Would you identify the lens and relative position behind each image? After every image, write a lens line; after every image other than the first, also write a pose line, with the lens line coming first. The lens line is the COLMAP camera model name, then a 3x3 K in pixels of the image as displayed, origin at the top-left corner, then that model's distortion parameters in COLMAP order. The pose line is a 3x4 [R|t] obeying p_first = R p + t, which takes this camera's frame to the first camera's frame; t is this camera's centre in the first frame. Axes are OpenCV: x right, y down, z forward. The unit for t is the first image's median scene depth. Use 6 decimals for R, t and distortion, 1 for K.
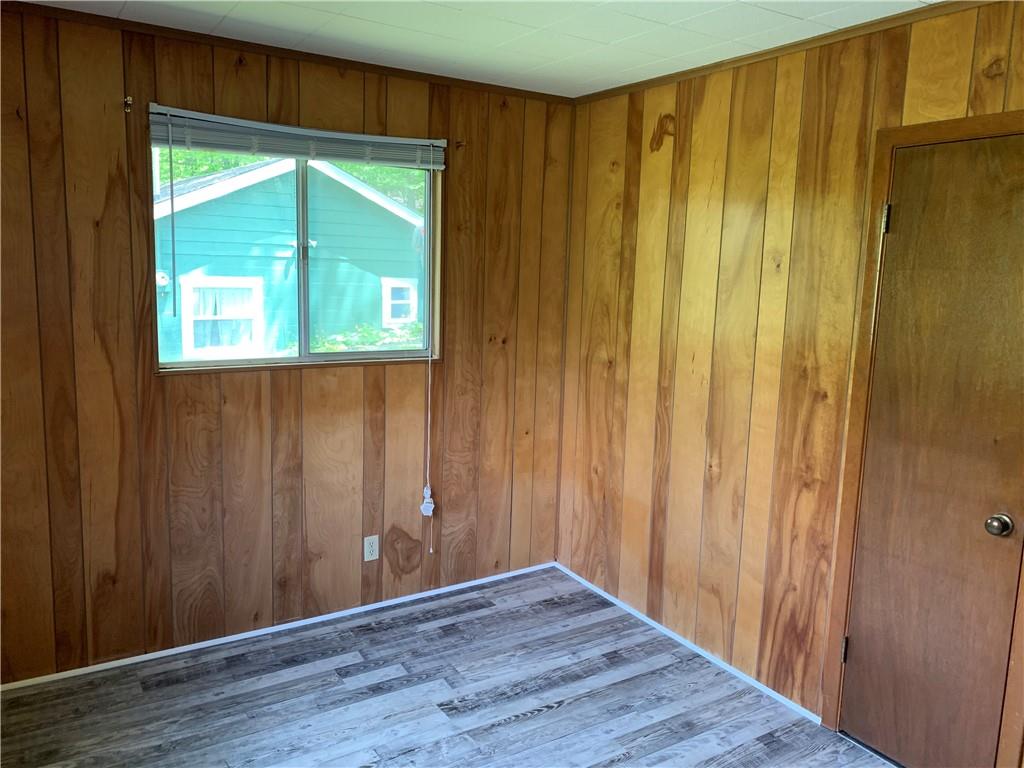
lens RADIAL K [[782.1, 0, 517.4], [0, 782.1, 380.3], [0, 0, 1]] dist [0.034862, -0.030754]
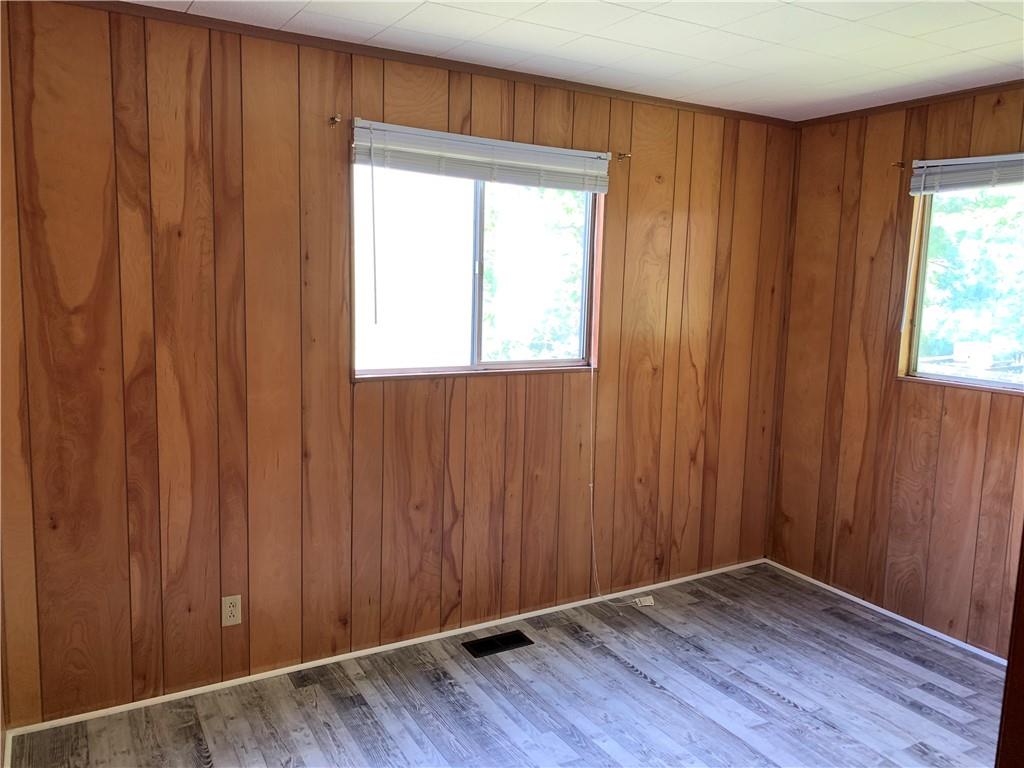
lens RADIAL K [[782.1, 0, 517.5], [0, 782.1, 381.0], [0, 0, 1]] dist [0.034862, -0.030754]
pose [[-0.034719, 0.100076, -0.994374, 0.772795], [-0.174267, 0.979124, 0.104626, -0.028682], [0.984086, 0.176919, -0.016554, 0.429644]]
